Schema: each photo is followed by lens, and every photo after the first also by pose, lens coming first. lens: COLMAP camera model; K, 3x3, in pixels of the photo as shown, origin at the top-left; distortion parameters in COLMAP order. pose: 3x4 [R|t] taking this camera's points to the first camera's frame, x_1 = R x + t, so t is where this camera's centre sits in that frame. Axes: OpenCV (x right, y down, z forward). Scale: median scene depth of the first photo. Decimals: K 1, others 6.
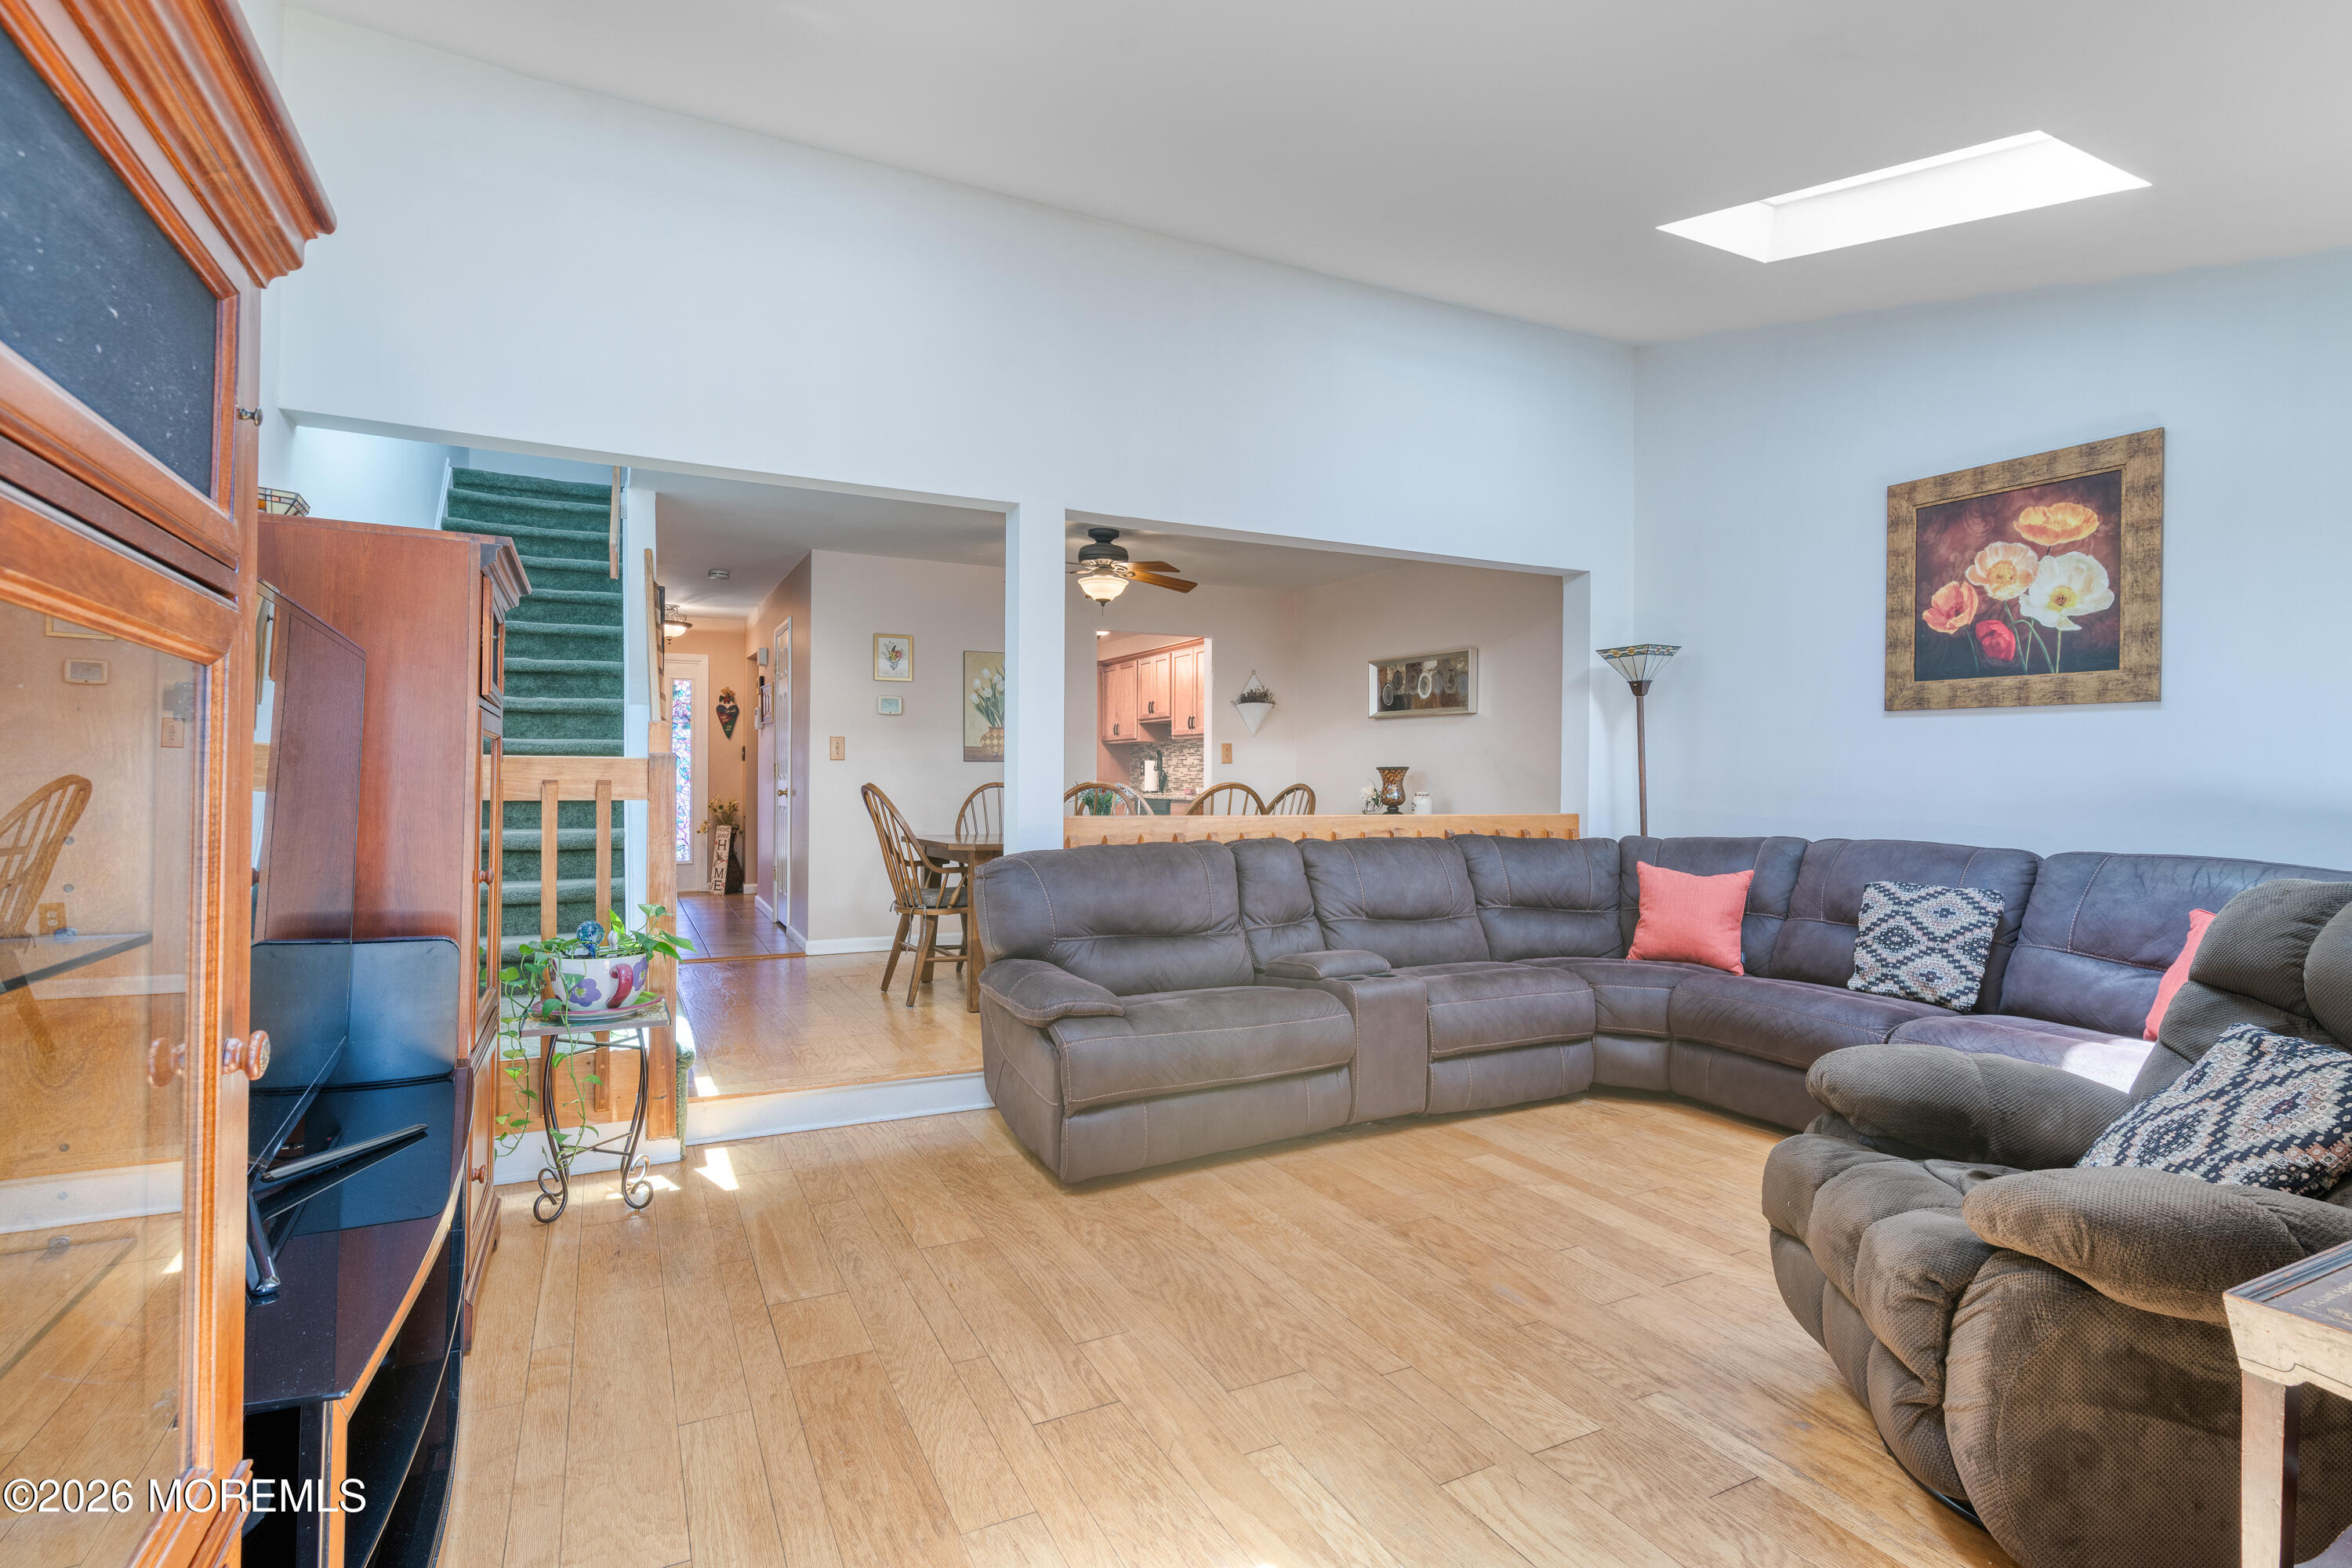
lens RADIAL K [[1121.6, 0, 1188.3], [0, 1121.6, 773.2], [0, 0, 1]] dist [0.001582, 0.000448]
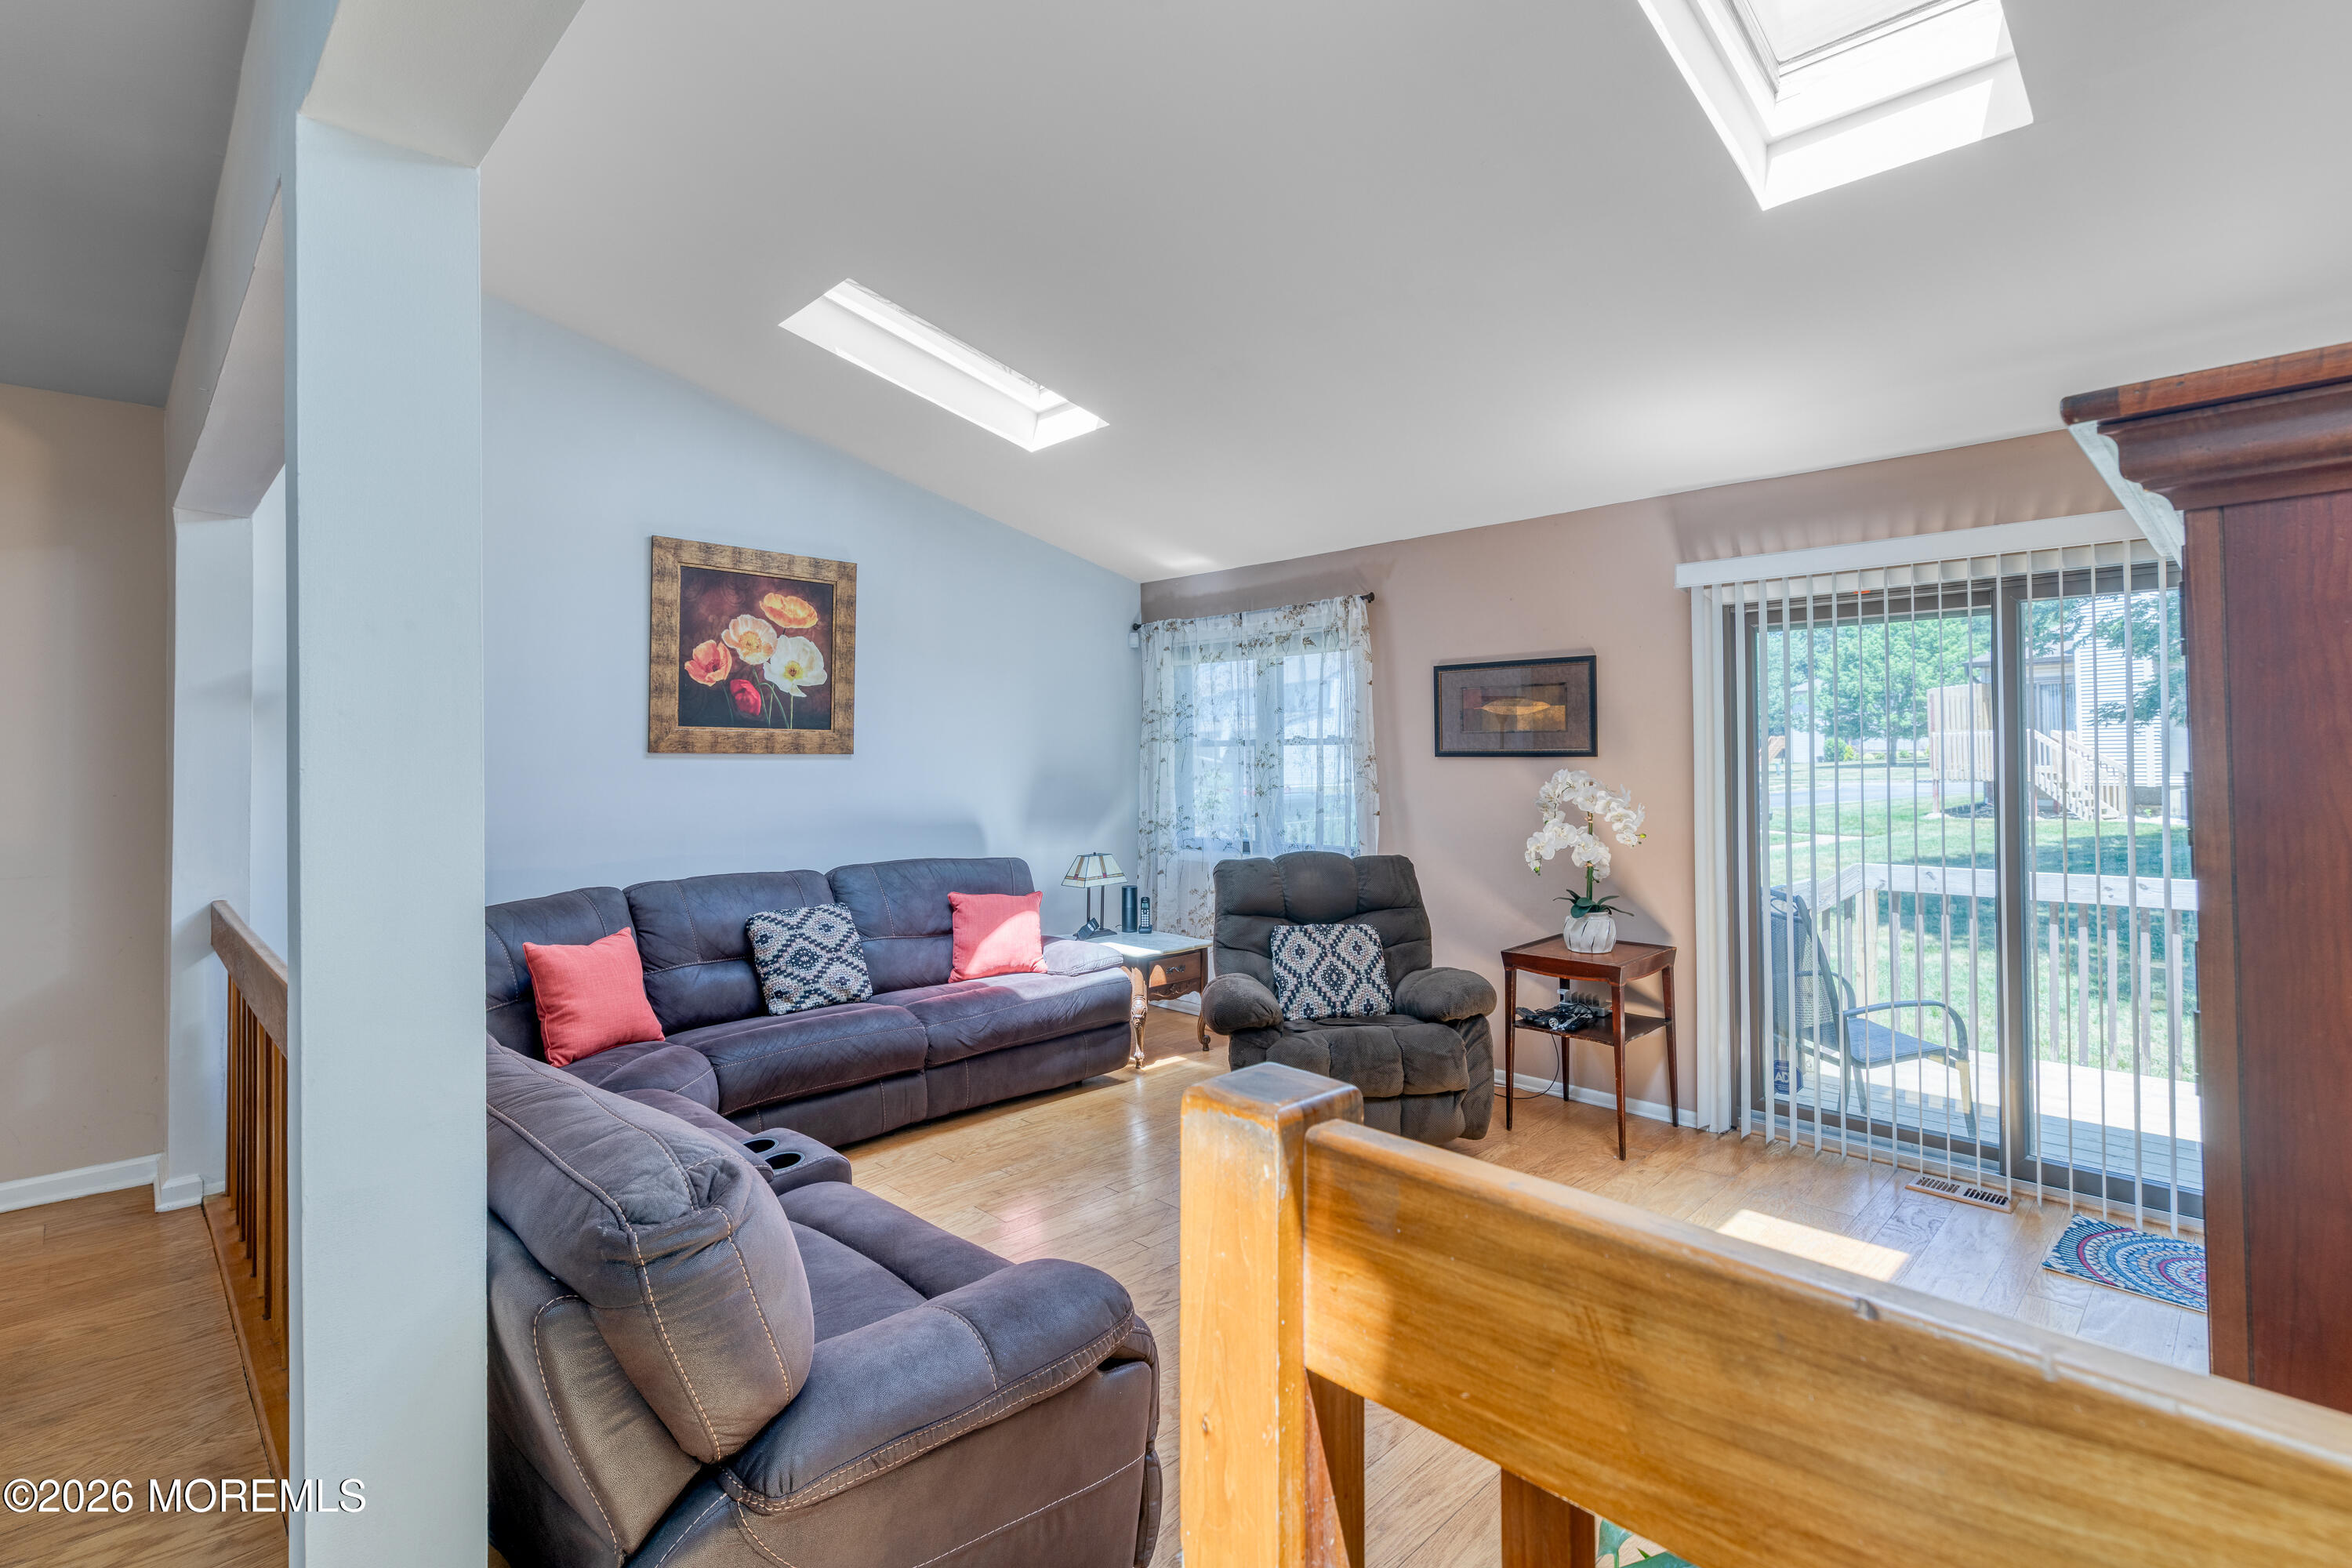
lens RADIAL K [[1089.5, 0, 1218.2], [0, 1089.5, 736.7], [0, 0, 1]] dist [-0.000889, 0.001057]
pose [[-0.312987, 0.010010, 0.949705, -0.548605], [0.000017, 0.999945, -0.010535, -0.066143], [-0.949757, -0.003281, -0.312970, 0.913166]]
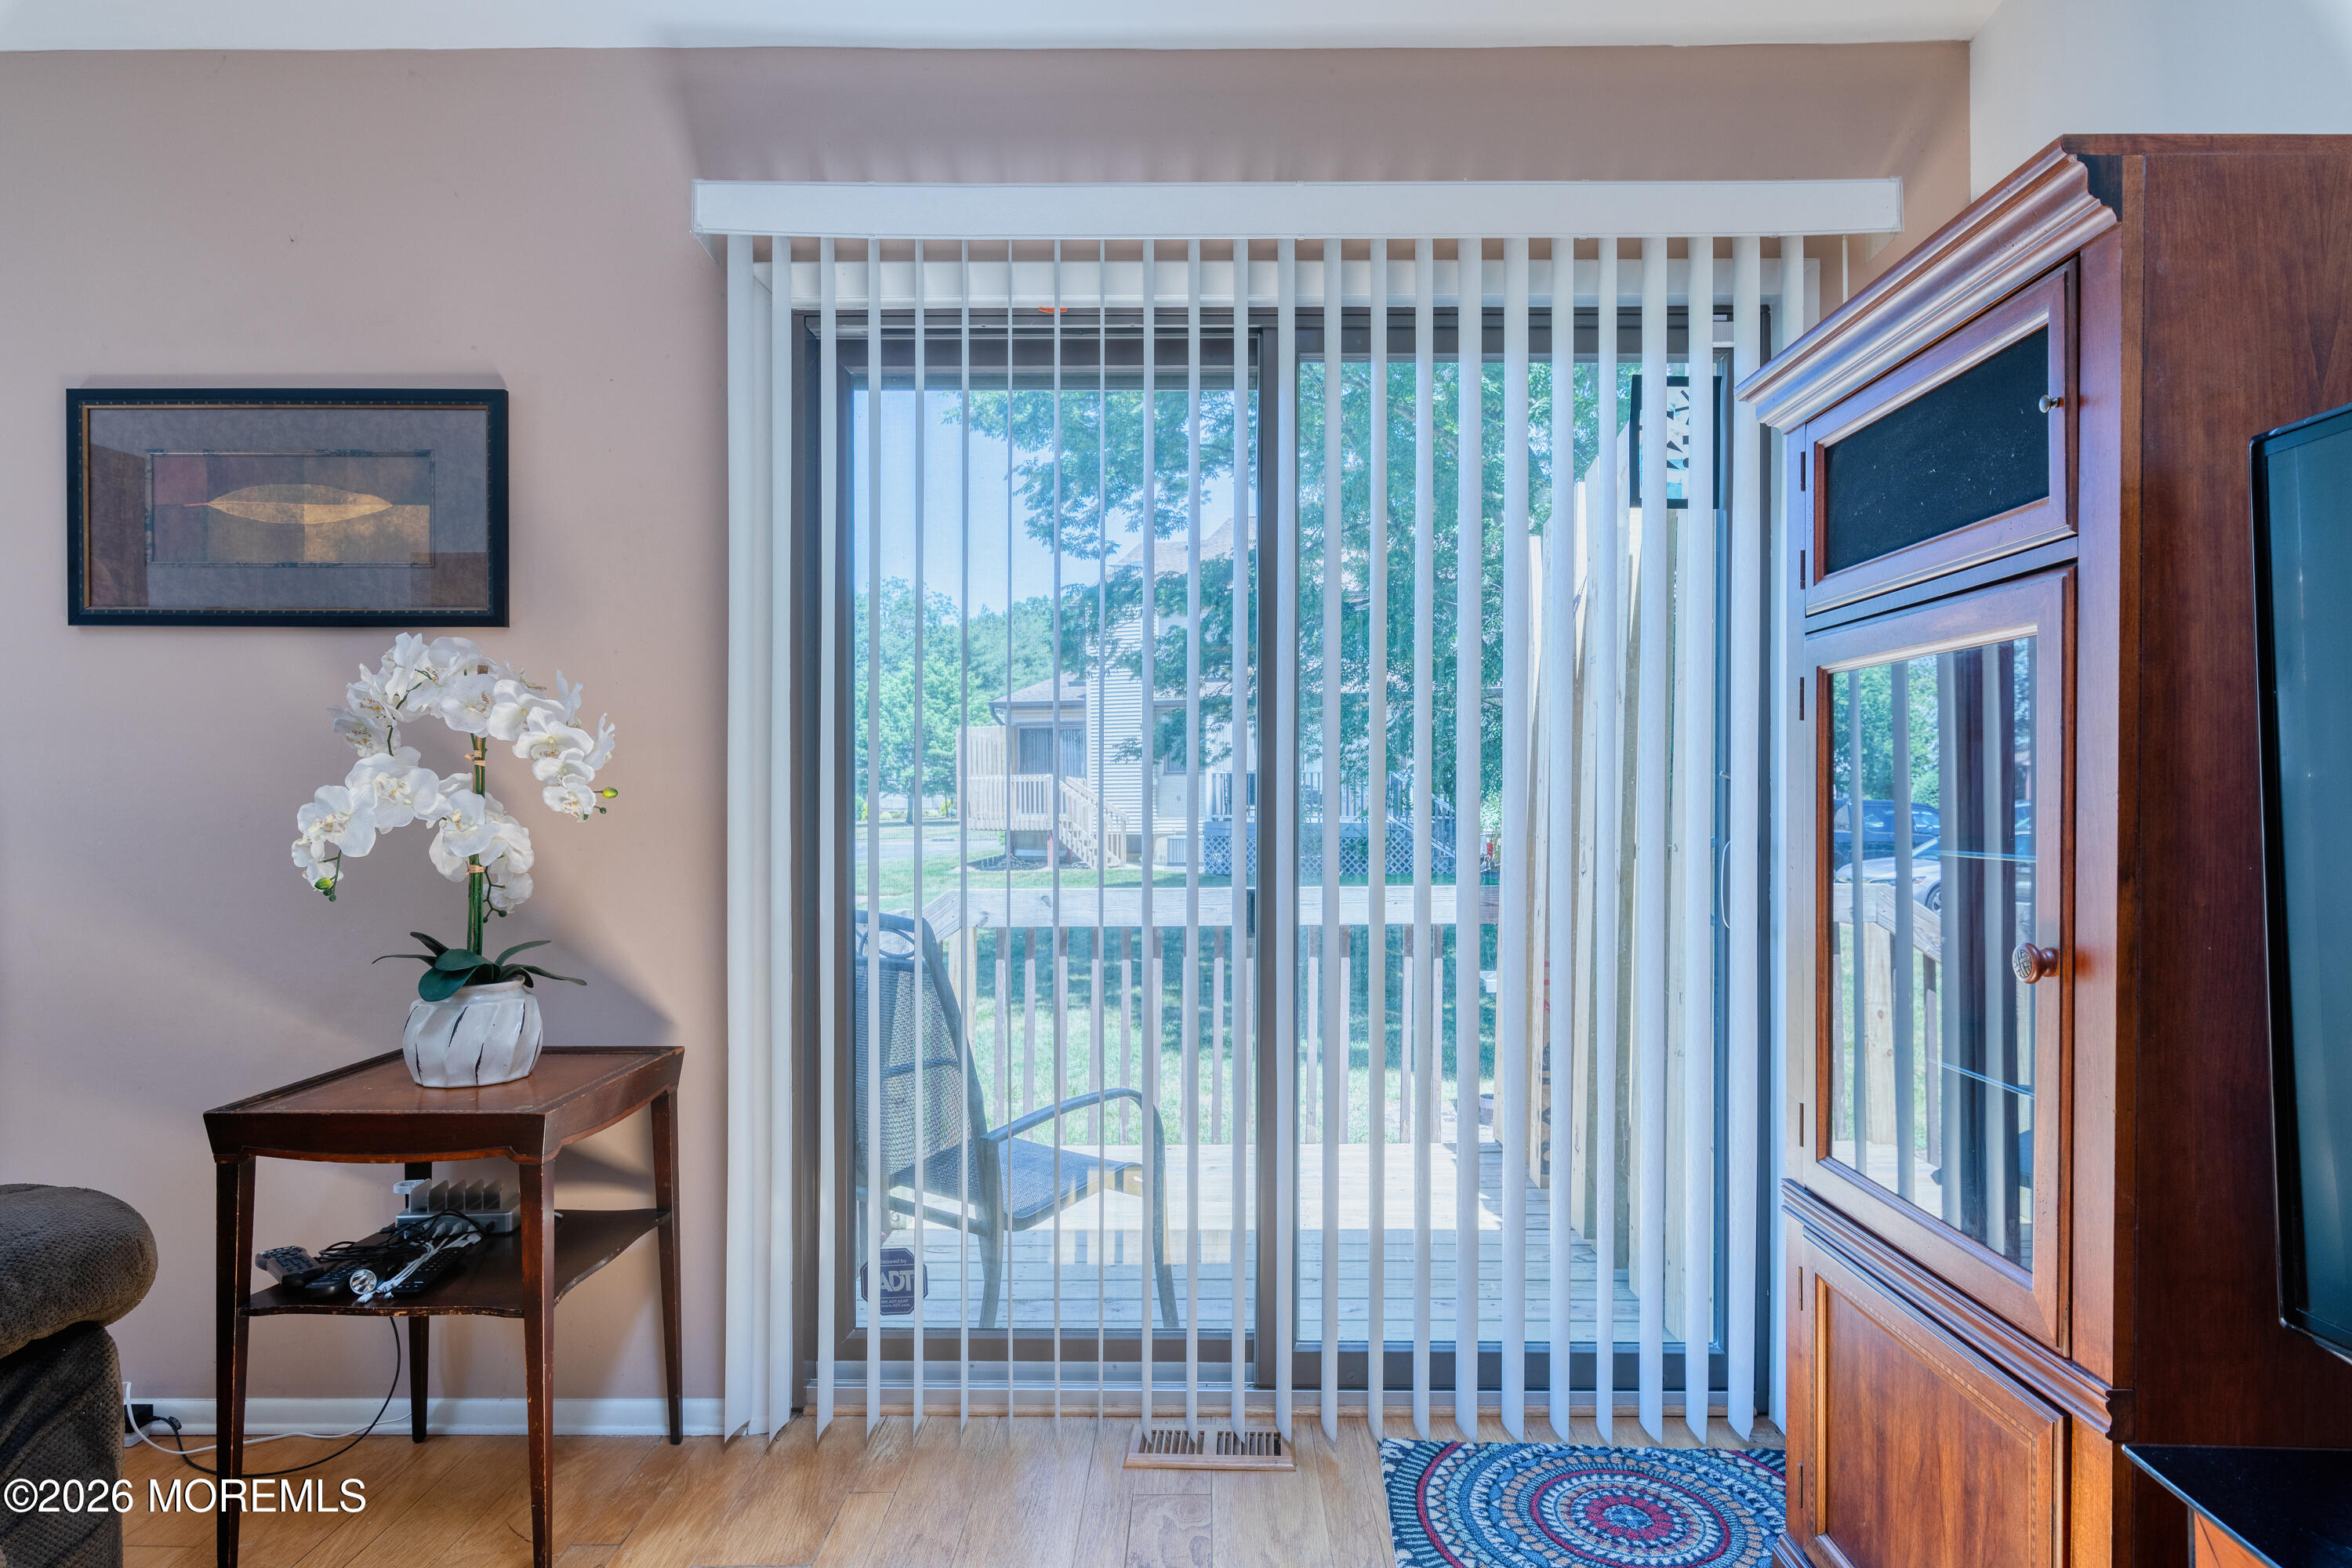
lens RADIAL K [[1339.6, 0, 1201.0], [0, 1339.6, 819.5], [0, 0, 1]] dist [-0.001803, -0.003681]
pose [[-0.886809, -0.011528, 0.461993, -0.156209], [-0.010996, 0.999932, 0.003844, 0.021721], [-0.462006, -0.001671, -0.886875, 0.577862]]
